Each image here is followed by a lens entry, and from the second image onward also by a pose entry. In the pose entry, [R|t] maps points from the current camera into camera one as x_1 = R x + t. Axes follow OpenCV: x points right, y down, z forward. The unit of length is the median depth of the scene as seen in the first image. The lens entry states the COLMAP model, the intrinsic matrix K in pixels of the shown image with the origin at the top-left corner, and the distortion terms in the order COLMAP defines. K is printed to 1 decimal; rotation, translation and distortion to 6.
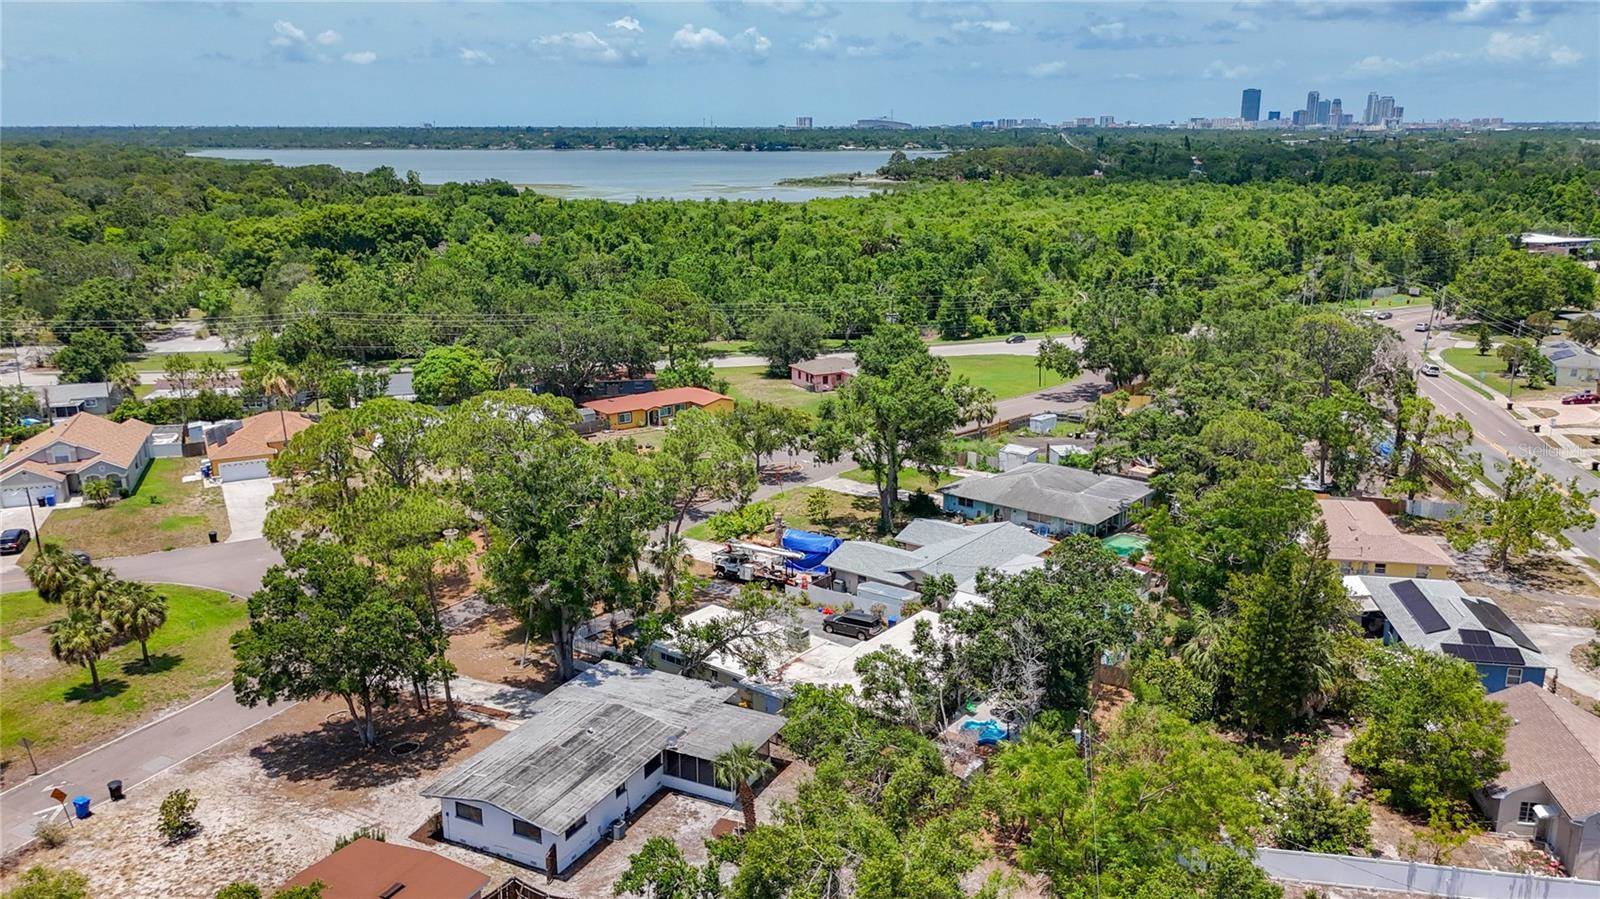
lens RADIAL K [[1217.9, 0, 792.7], [0, 1217.9, 489.5], [0, 0, 1]] dist [0.069054, -0.063135]
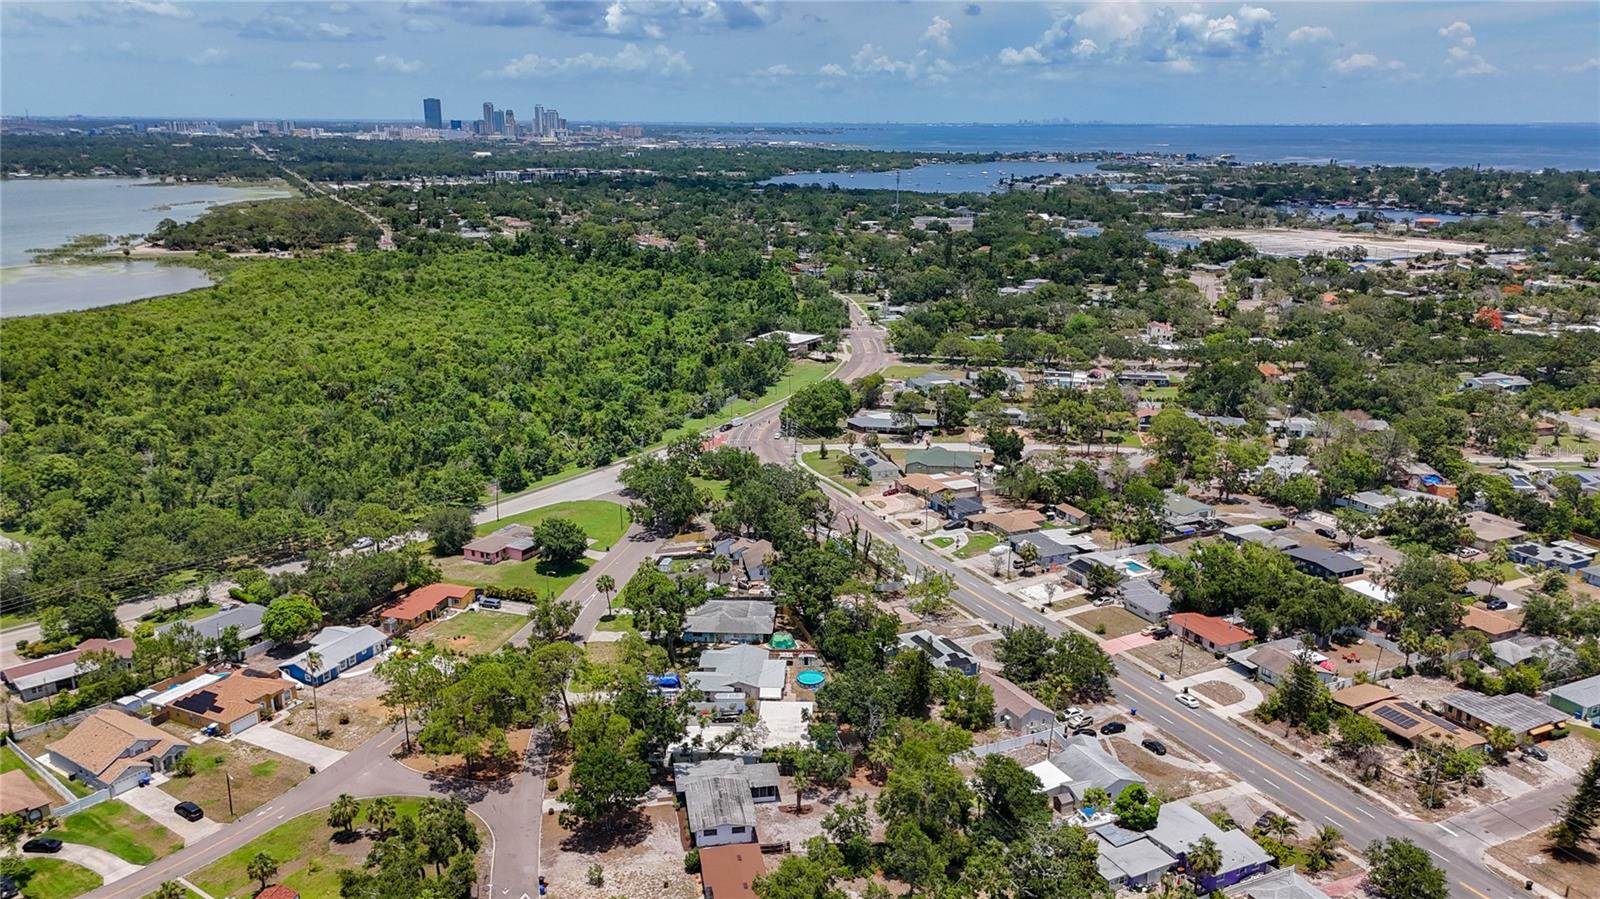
lens RADIAL K [[1217.9, 0, 797.4], [0, 1217.9, 458.9], [0, 0, 1]] dist [0.069054, -0.063135]
pose [[0.809023, -0.150050, 0.568301, -0.772650], [0.161371, 0.986416, 0.030720, -0.293736], [-0.565191, 0.066854, 0.822247, -0.665064]]
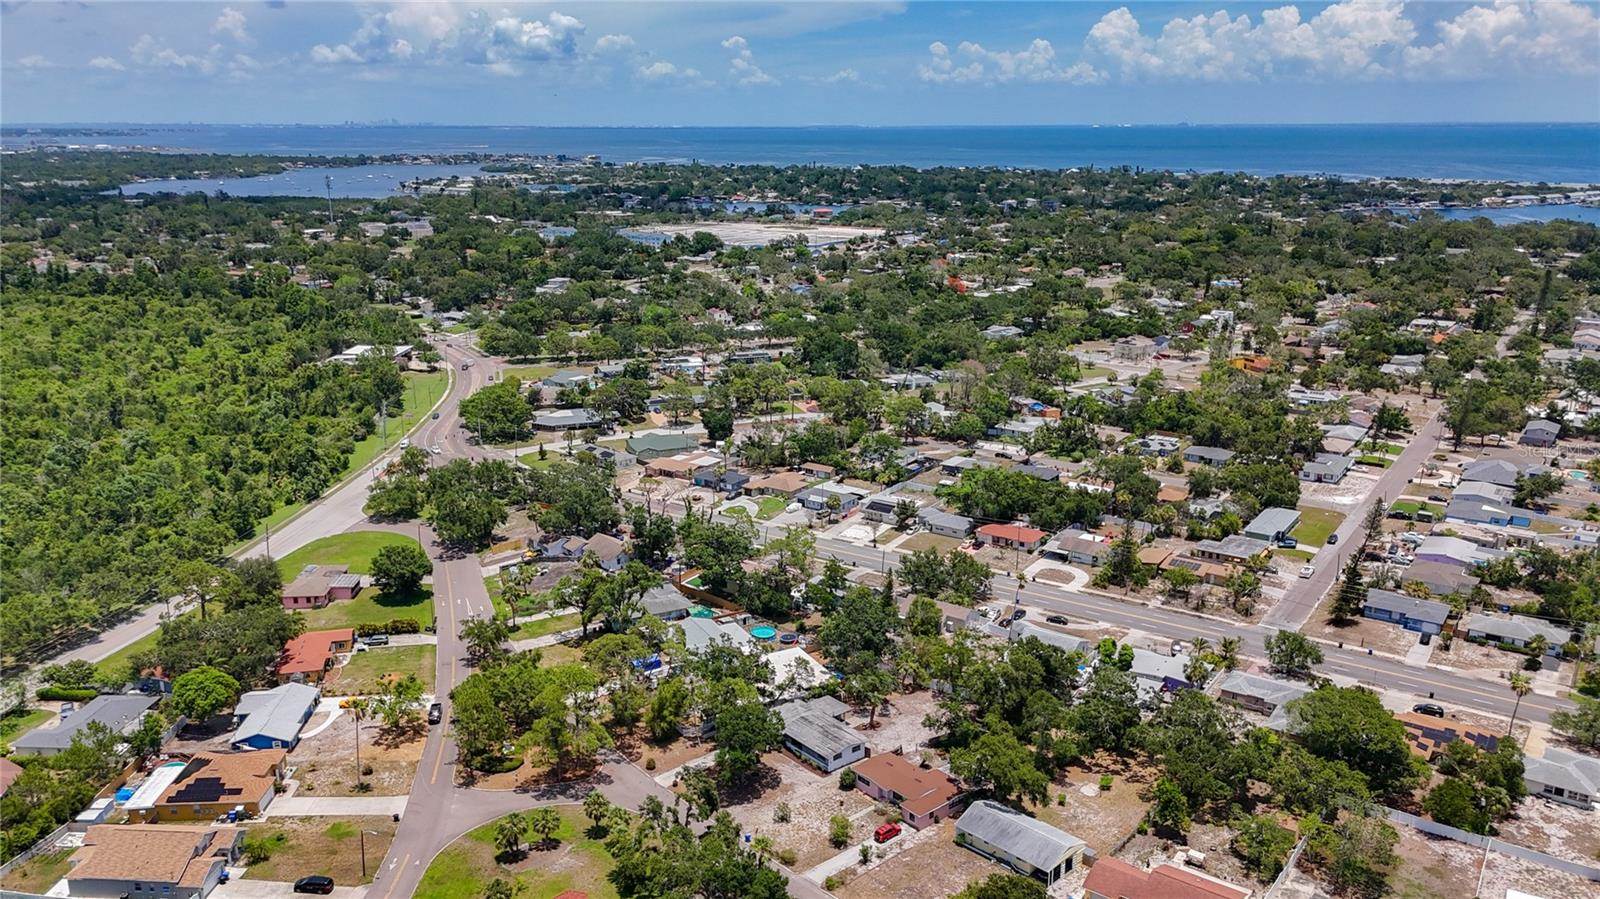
lens RADIAL K [[1217.9, 0, 805.9], [0, 1217.9, 439.8], [0, 0, 1]] dist [0.069054, -0.063135]
pose [[0.411830, -0.225446, 0.882932, -1.430000], [0.260564, 0.957593, 0.122974, -0.442201], [-0.873214, 0.179416, 0.453109, -0.202187]]
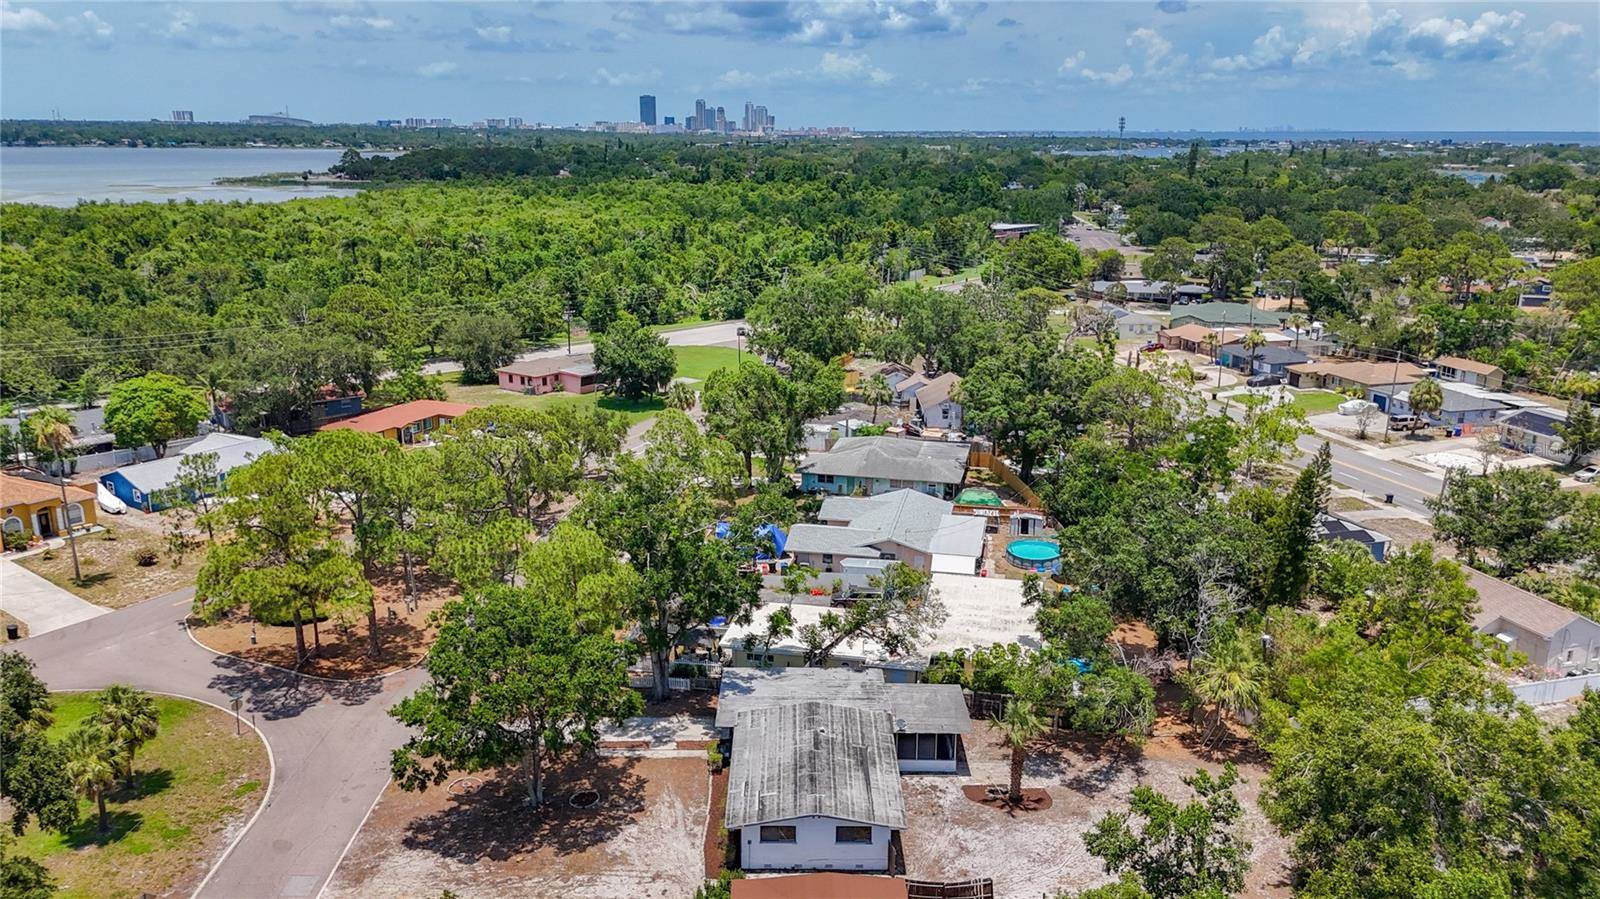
lens RADIAL K [[1217.9, 0, 795.9], [0, 1217.9, 431.0], [0, 0, 1]] dist [0.069054, -0.063135]
pose [[0.894552, -0.099146, 0.435829, -0.339554], [0.118456, 0.992809, -0.017283, -0.015658], [-0.430981, 0.067087, 0.899864, 0.060933]]
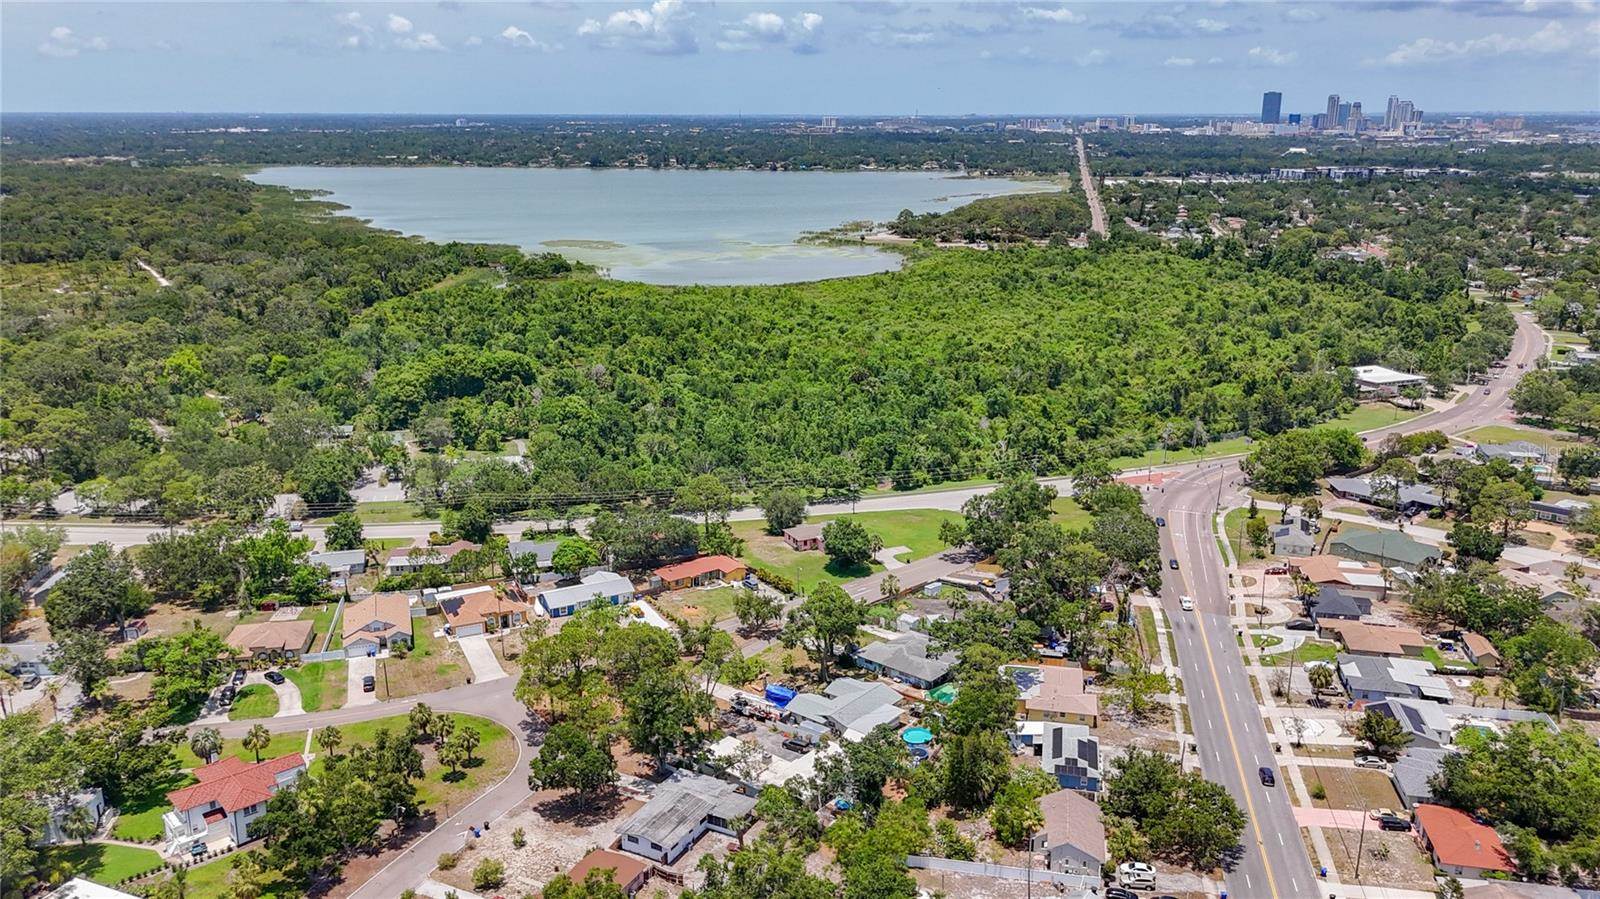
lens RADIAL K [[1217.9, 0, 794.5], [0, 1217.9, 456.8], [0, 0, 1]] dist [0.069054, -0.063135]
pose [[0.999783, 0.010279, -0.018138, 0.061433], [-0.010560, 0.999825, -0.015471, -0.271073], [0.017976, 0.015659, 0.999716, -0.852192]]
